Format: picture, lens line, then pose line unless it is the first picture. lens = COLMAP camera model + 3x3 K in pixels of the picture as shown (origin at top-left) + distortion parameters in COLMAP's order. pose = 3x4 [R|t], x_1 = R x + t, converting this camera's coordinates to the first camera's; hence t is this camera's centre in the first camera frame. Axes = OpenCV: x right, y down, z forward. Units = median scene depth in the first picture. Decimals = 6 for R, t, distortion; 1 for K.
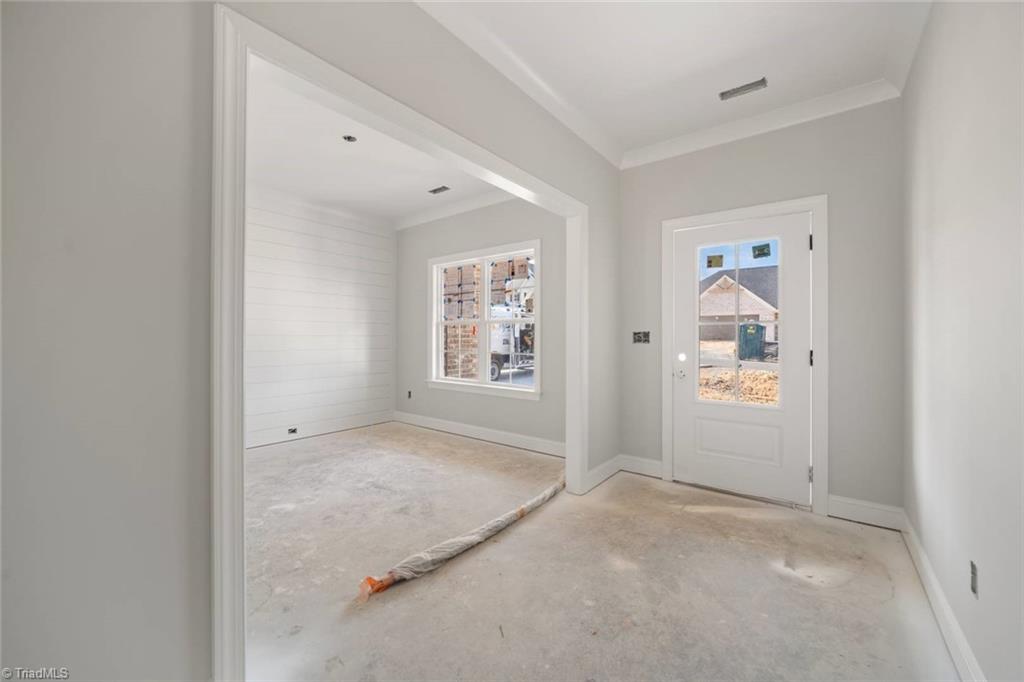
lens RADIAL K [[396.2, 0, 523.3], [0, 396.2, 334.9], [0, 0, 1]] dist [-0.009662, 0.000107]
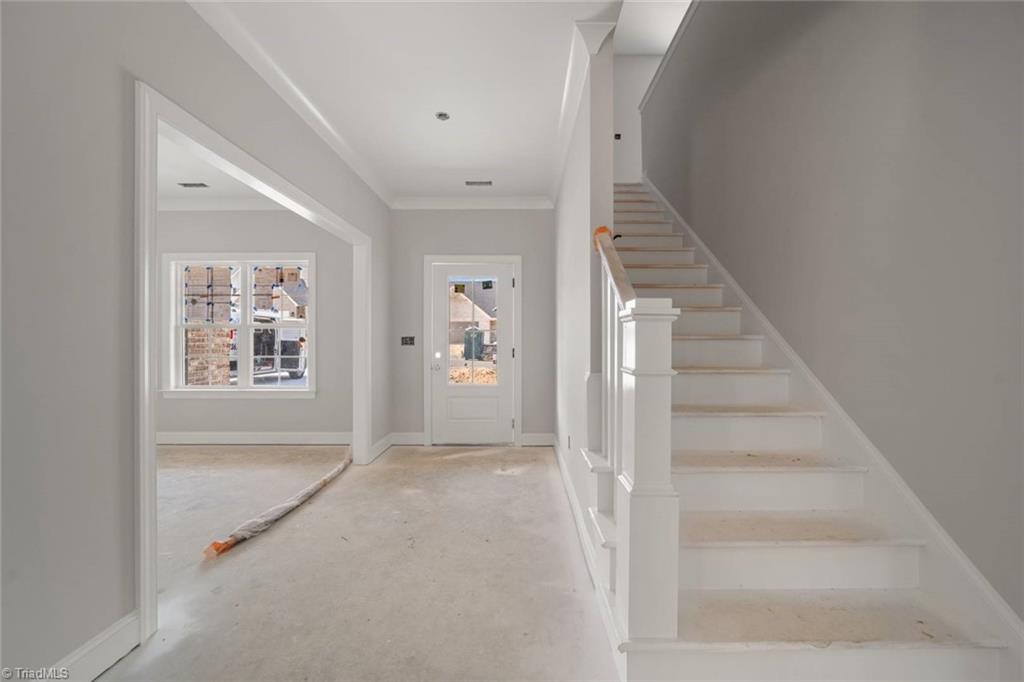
lens RADIAL K [[395.0, 0, 521.7], [0, 395.0, 340.3], [0, 0, 1]] dist [-0.019327, 0.006177]
pose [[0.796441, -0.002434, 0.604711, -0.188489], [-0.000188, 0.999991, 0.004272, -0.002120], [-0.604716, -0.003516, 0.796433, -0.264289]]
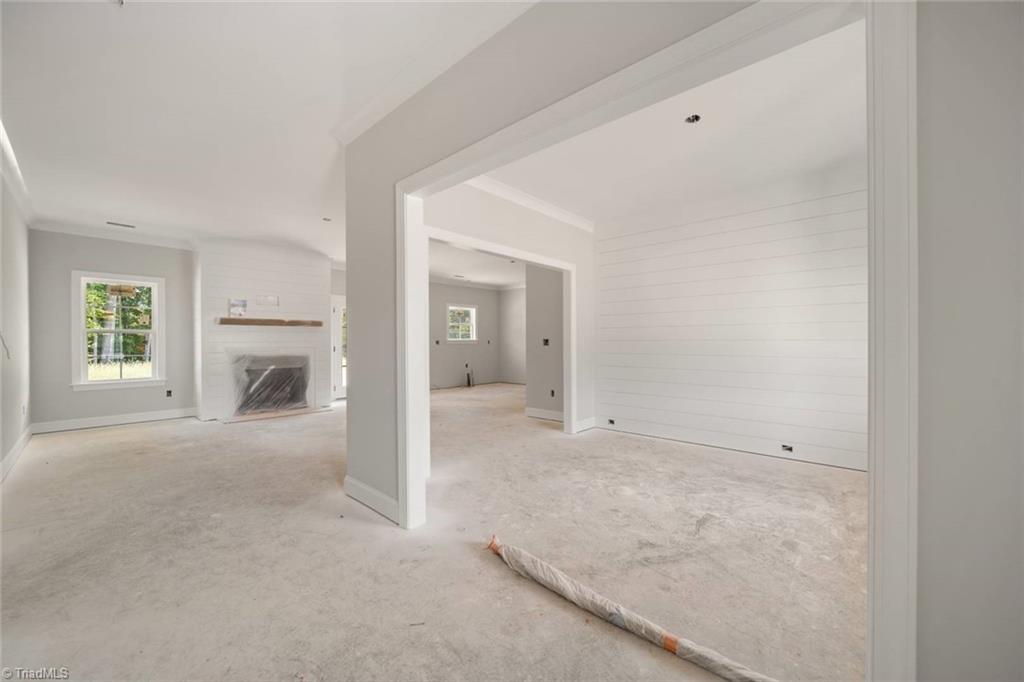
lens RADIAL K [[392.5, 0, 521.6], [0, 392.5, 343.9], [0, 0, 1]] dist [-0.015807, 0.004468]
pose [[-0.078512, 0.000140, -0.996913, 0.427257], [0.005879, 0.999983, -0.000322, 0.007888], [0.996896, -0.005886, -0.078512, 0.614700]]
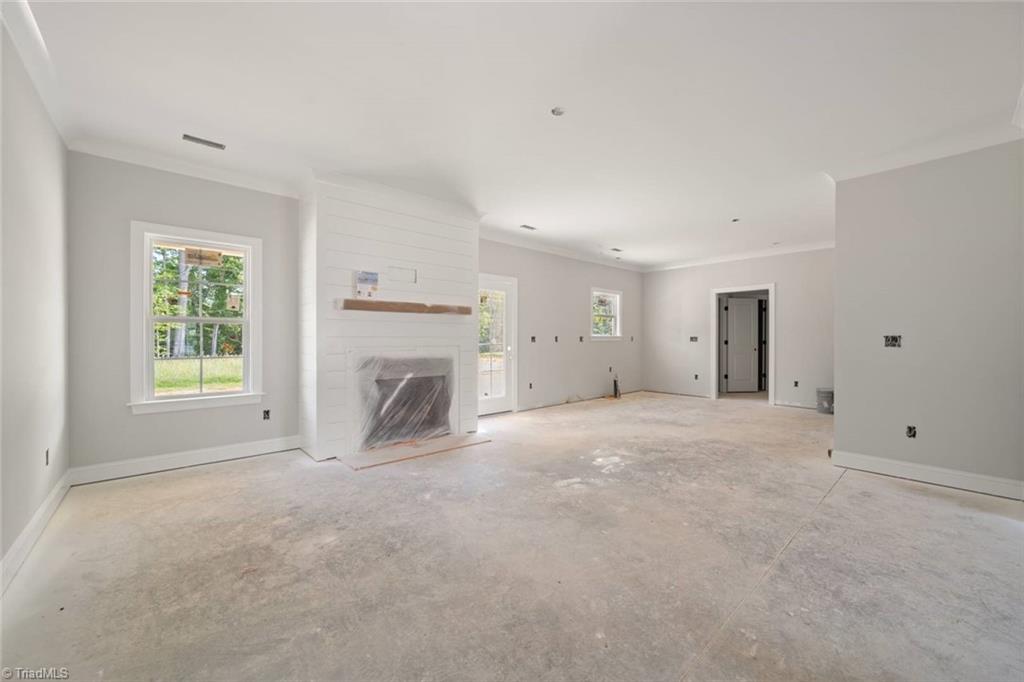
lens RADIAL K [[395.0, 0, 521.7], [0, 395.0, 340.3], [0, 0, 1]] dist [-0.019327, 0.006177]
pose [[-0.175320, 0.000527, -0.984511, -0.175351], [-0.000106, 1.000000, 0.000554, -0.000799], [0.984511, 0.000201, -0.175320, -0.151325]]
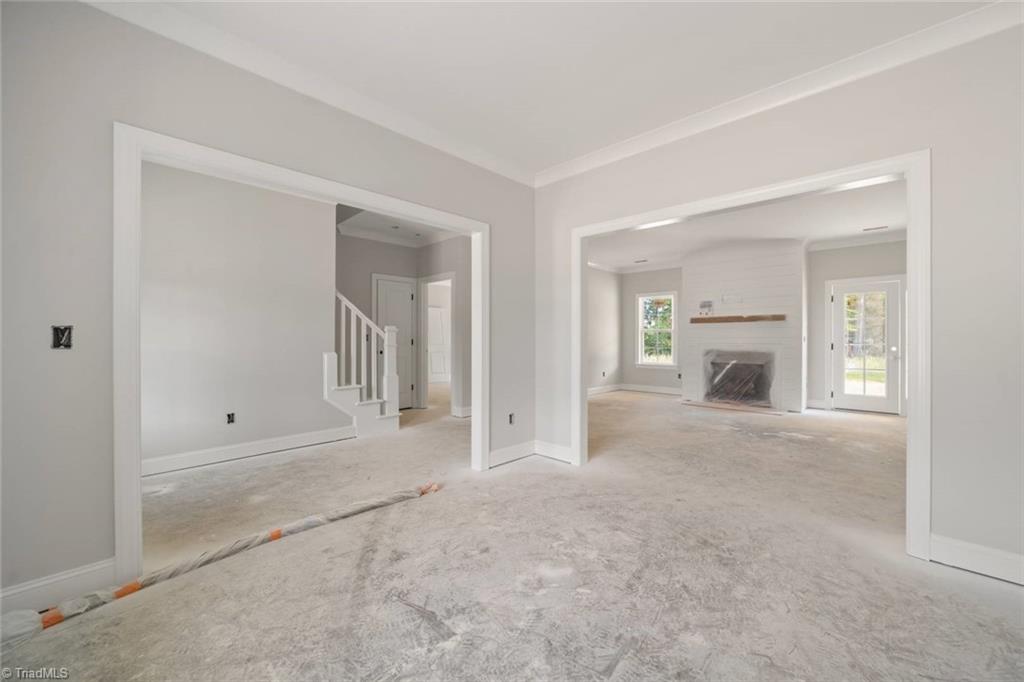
lens RADIAL K [[395.0, 0, 521.7], [0, 395.0, 340.3], [0, 0, 1]] dist [-0.019327, 0.006177]
pose [[-0.994352, -0.004522, 0.106034, -0.486355], [-0.004620, 0.999989, -0.000678, 0.009707], [-0.106030, -0.001164, -0.994362, 1.348585]]
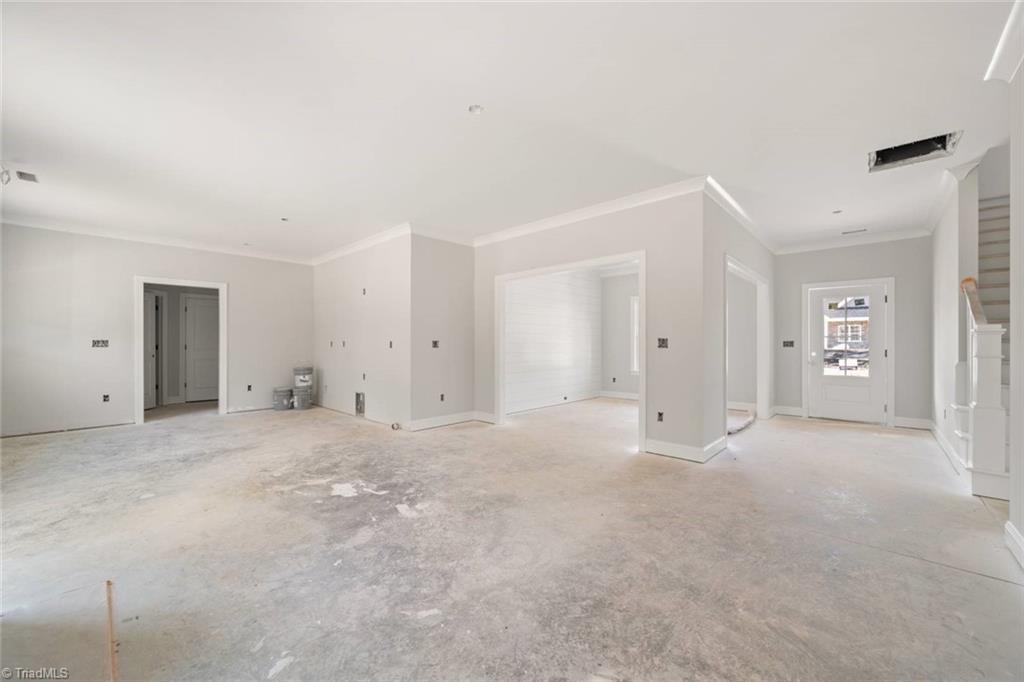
lens RADIAL K [[392.5, 0, 521.6], [0, 392.5, 343.9], [0, 0, 1]] dist [-0.015807, 0.004468]
pose [[0.996281, -0.003204, -0.086099, -0.808846], [0.003450, 0.999990, 0.002703, -0.003443], [0.086090, -0.002990, 0.996283, -0.971530]]
